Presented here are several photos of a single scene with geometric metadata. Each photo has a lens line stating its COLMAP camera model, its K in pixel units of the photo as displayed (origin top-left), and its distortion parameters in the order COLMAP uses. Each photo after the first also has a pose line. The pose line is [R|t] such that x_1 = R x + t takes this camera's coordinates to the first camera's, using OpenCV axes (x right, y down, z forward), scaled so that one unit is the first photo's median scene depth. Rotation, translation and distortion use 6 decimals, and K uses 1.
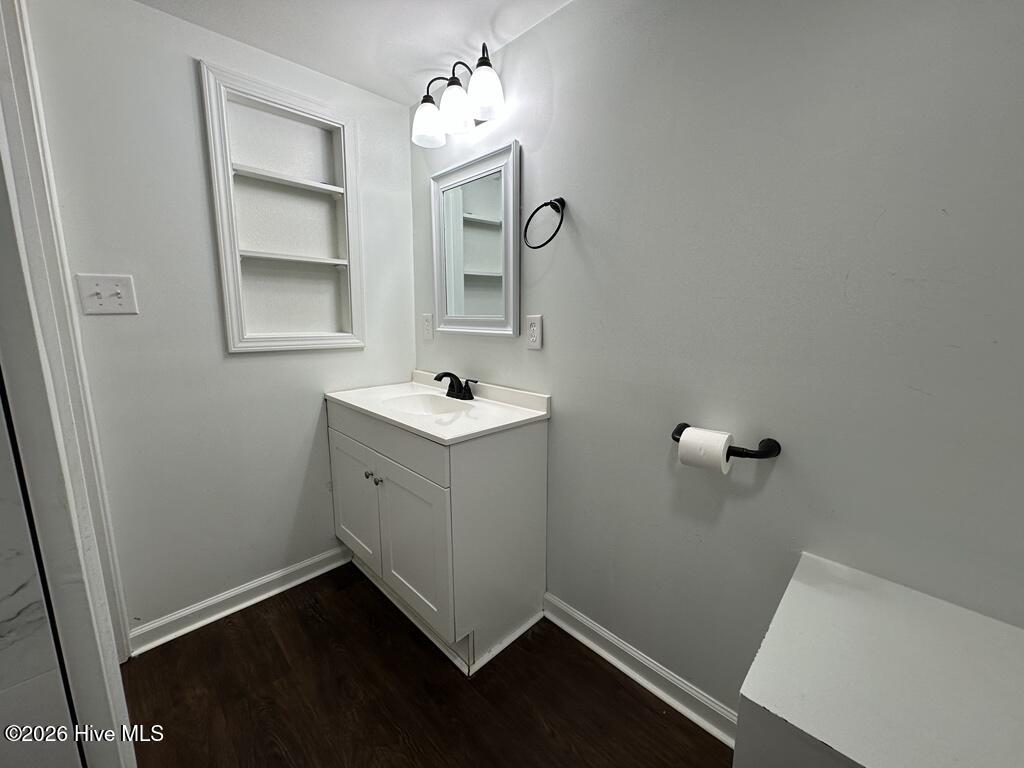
lens RADIAL K [[410.0, 0, 510.1], [0, 410.0, 383.7], [0, 0, 1]] dist [0.000414, -0.000022]
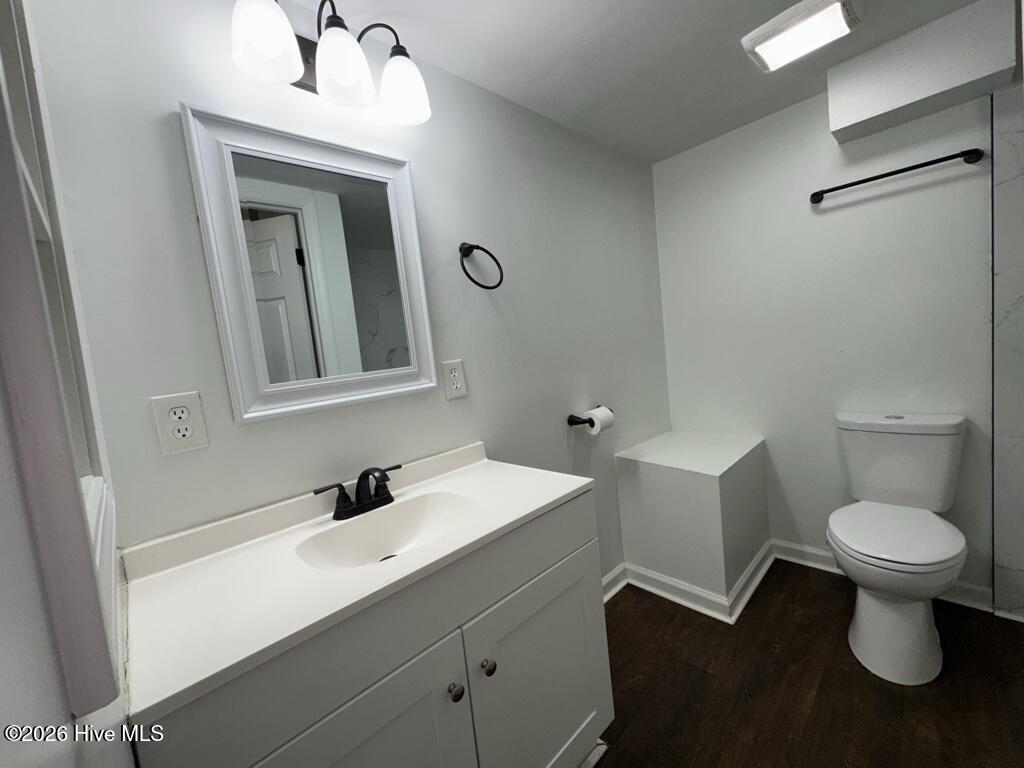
lens RADIAL K [[410.0, 0, 509.0], [0, 410.0, 380.0], [0, 0, 1]] dist [0.000414, -0.000022]
pose [[0.016721, -0.086166, 0.996140, -0.734528], [0.281456, 0.956398, 0.078004, -0.140811], [-0.959428, 0.279066, 0.040244, 0.755241]]
